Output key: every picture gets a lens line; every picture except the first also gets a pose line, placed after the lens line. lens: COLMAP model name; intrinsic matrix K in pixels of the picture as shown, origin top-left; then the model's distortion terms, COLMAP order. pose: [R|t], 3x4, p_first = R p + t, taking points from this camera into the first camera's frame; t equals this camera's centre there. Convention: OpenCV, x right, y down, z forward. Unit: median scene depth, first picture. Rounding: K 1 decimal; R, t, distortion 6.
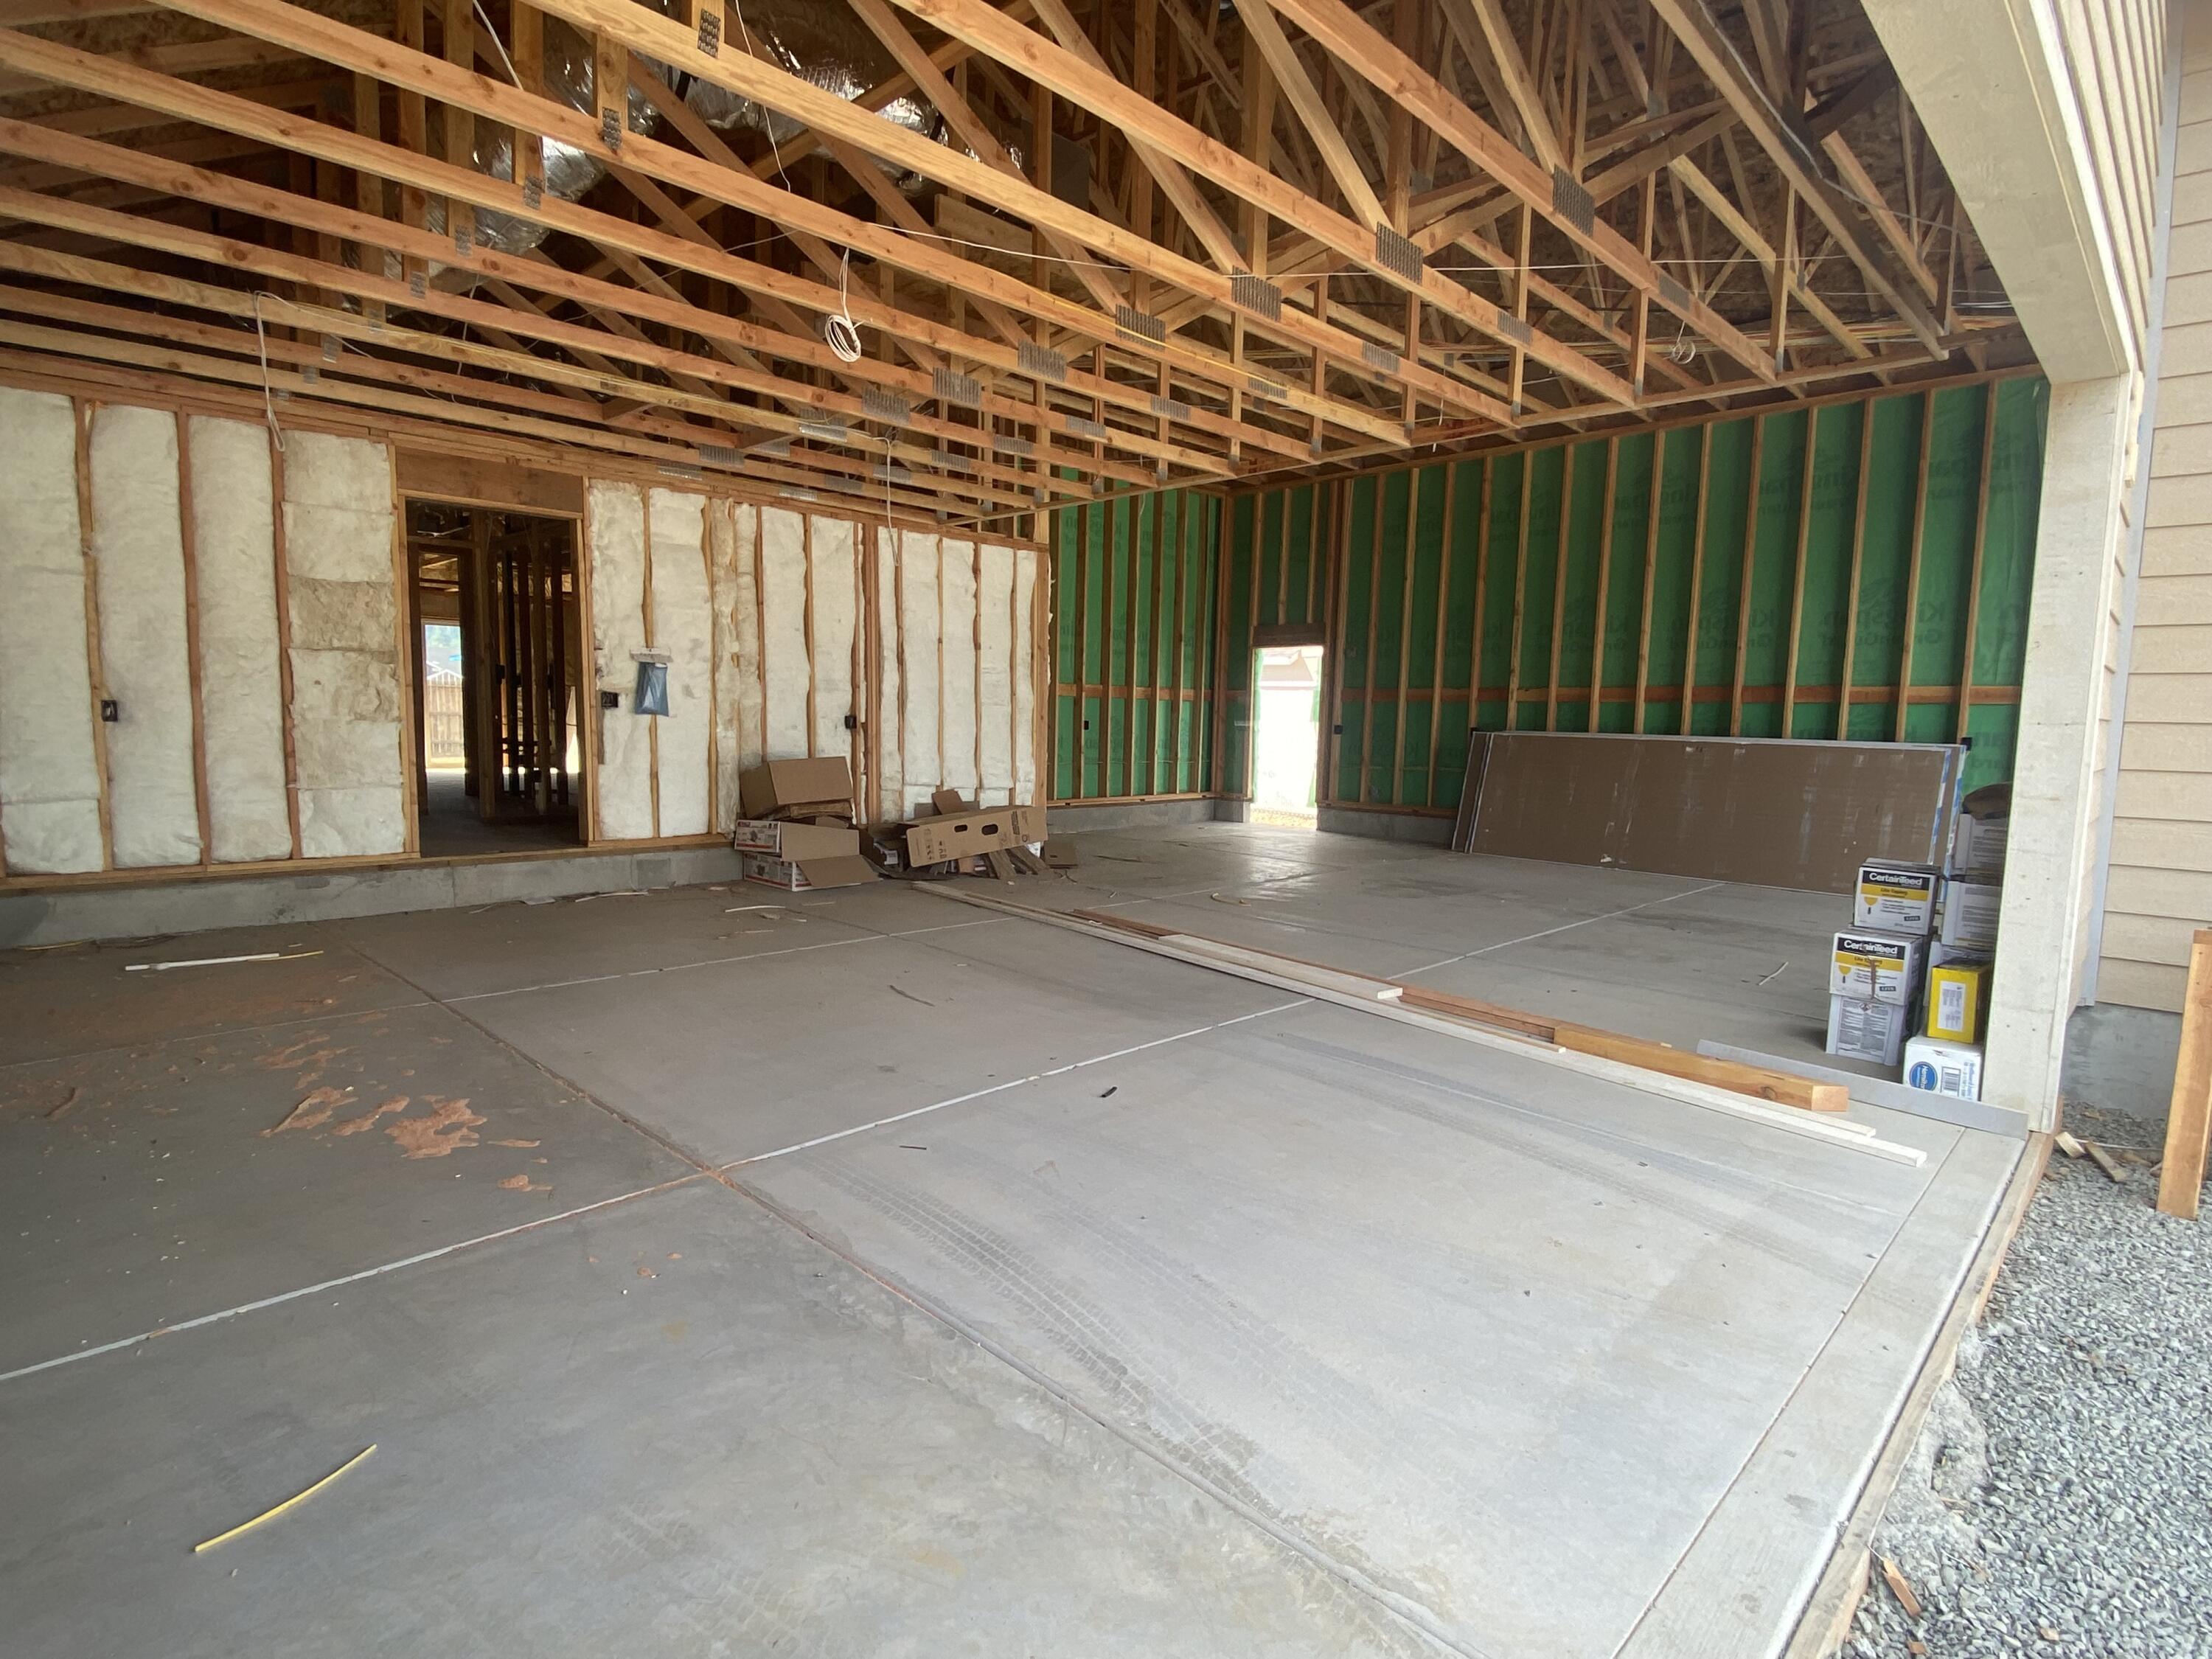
lens RADIAL K [[1154.0, 0, 1099.3], [0, 1154.0, 831.0], [0, 0, 1]] dist [0.054097, -0.047595]
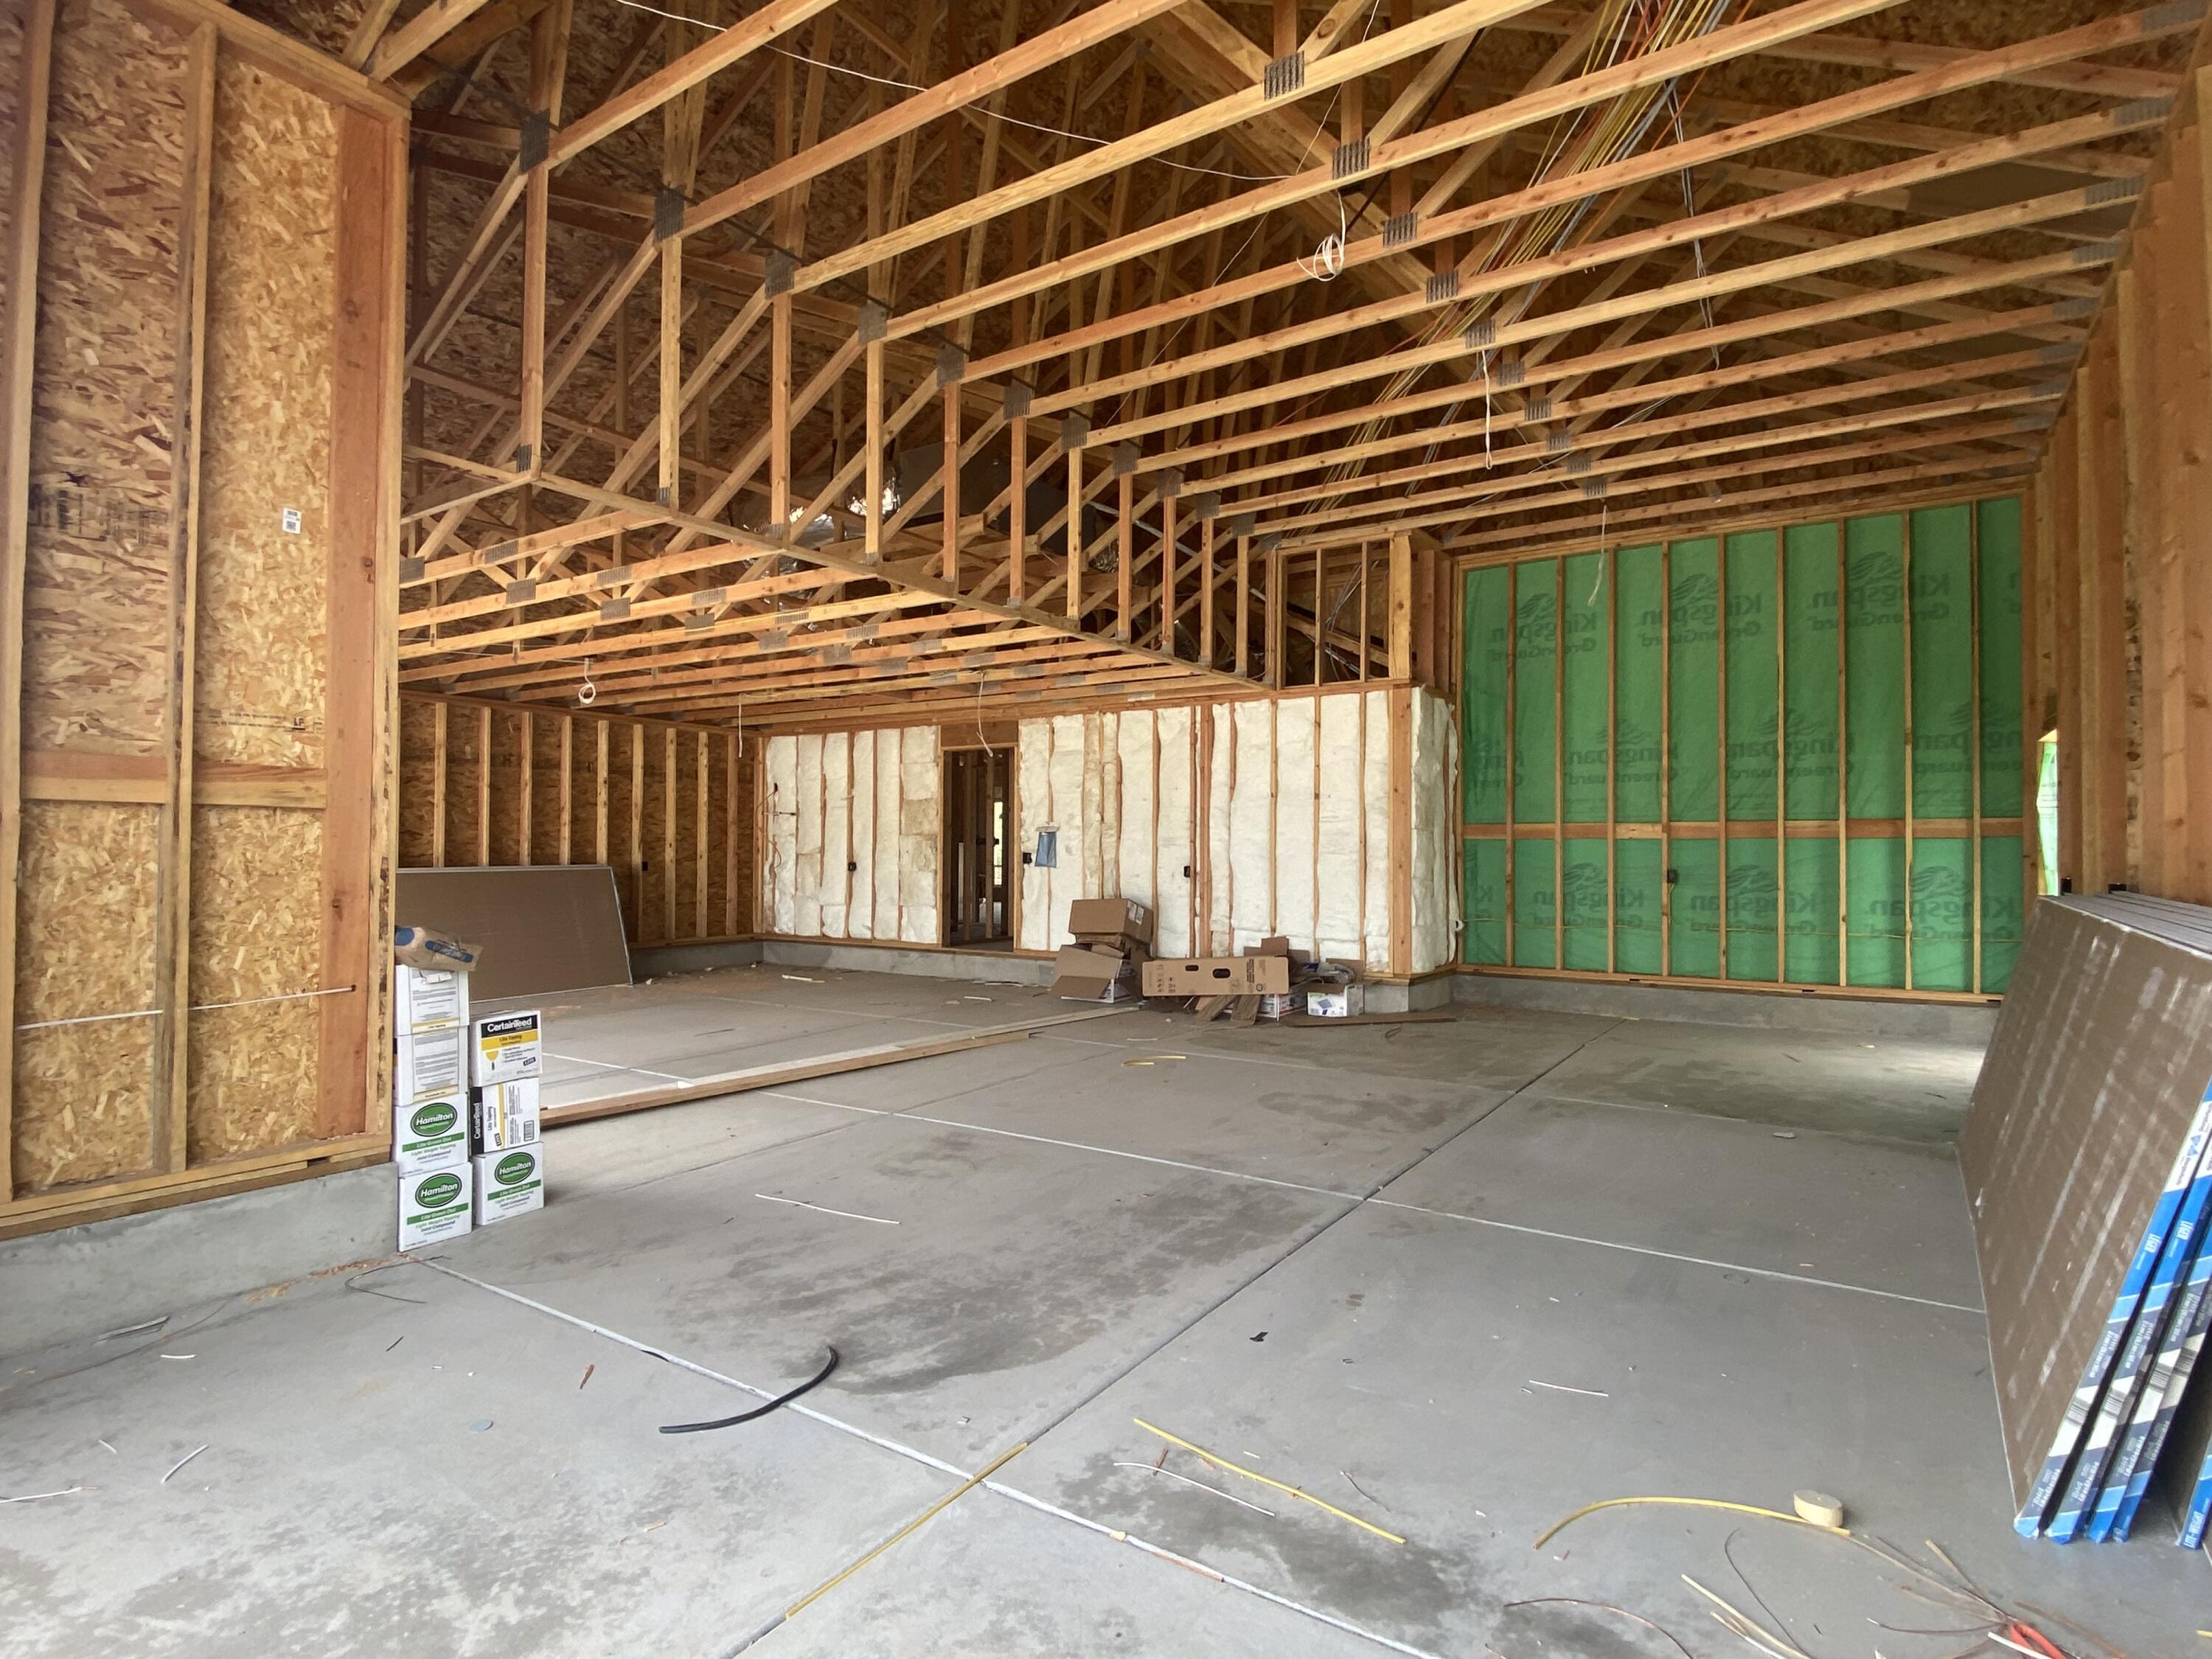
lens RADIAL K [[1154.0, 0, 1099.3], [0, 1154.0, 831.0], [0, 0, 1]] dist [0.054097, -0.047595]
pose [[0.172373, -0.041977, -0.984137, 1.060132], [-0.098424, 0.993358, -0.059609, -0.064302], [0.980102, 0.107137, 0.167097, 0.808949]]
